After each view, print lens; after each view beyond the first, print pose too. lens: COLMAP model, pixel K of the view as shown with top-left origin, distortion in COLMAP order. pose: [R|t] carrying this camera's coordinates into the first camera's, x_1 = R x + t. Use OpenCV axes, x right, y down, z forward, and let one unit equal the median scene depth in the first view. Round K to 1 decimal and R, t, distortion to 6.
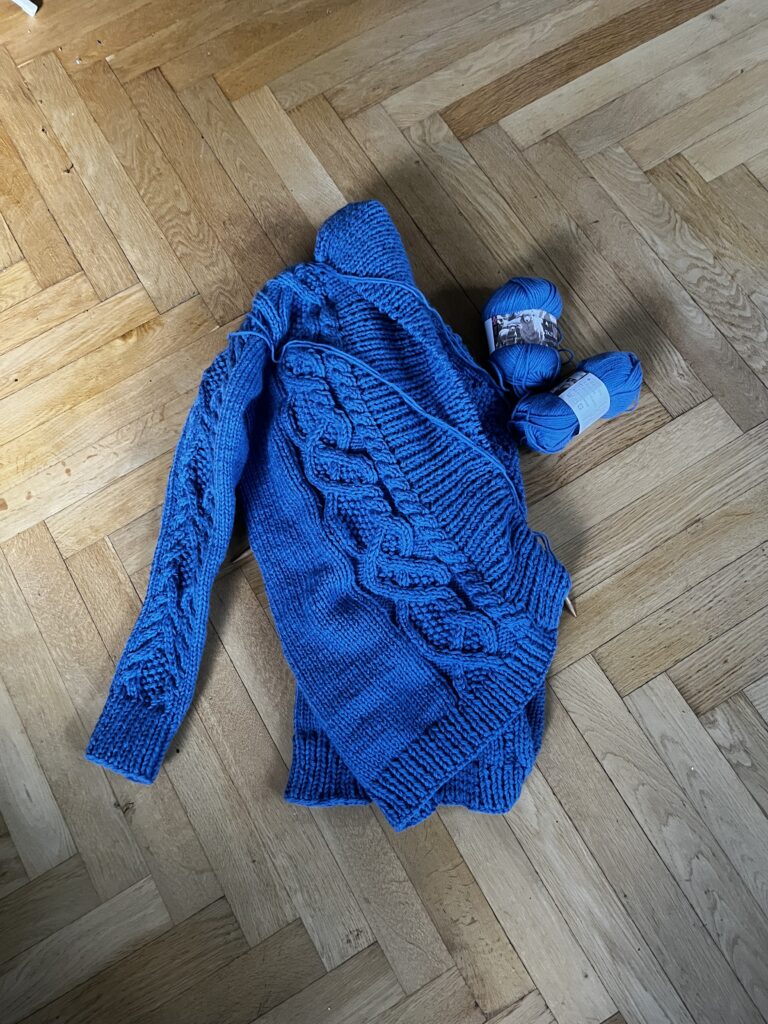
lens RADIAL K [[794.7, 0, 381.3], [0, 794.7, 510.3], [0, 0, 1]] dist [0.083701, -0.132895]
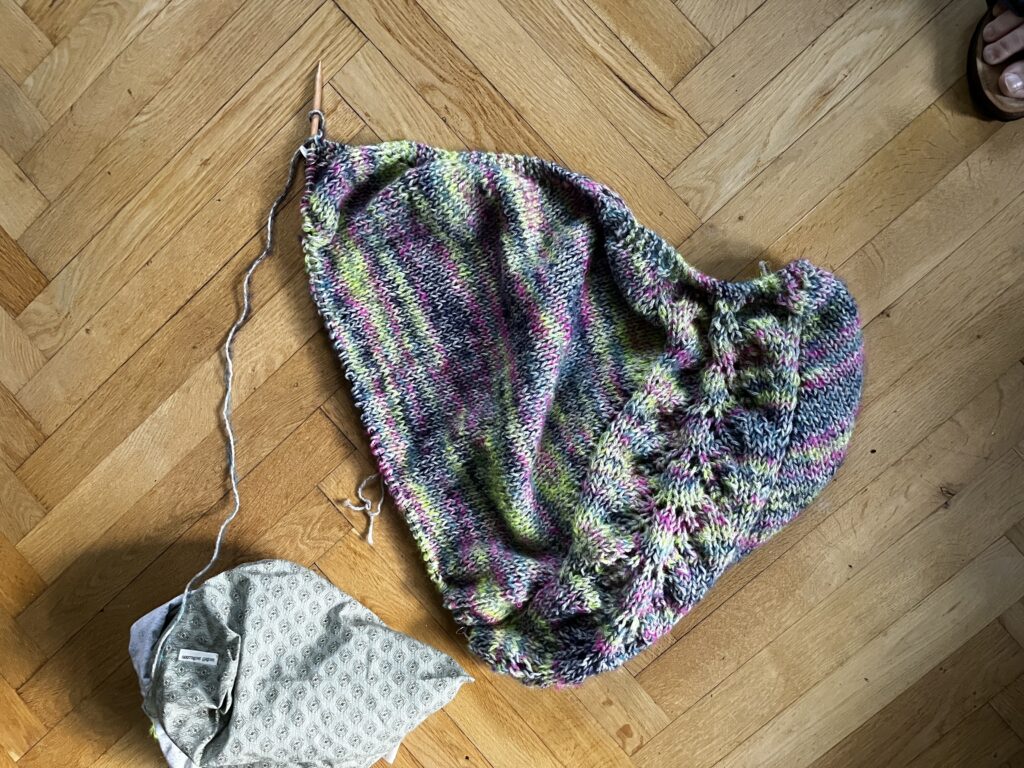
lens RADIAL K [[794.7, 0, 517.0], [0, 794.7, 388.0], [0, 0, 1]] dist [0.083701, -0.132895]
pose [[-0.191043, -0.981431, 0.017178, -0.104404], [0.968908, -0.185744, 0.163453, -0.167947], [-0.157227, 0.047870, 0.986402, 0.162803]]
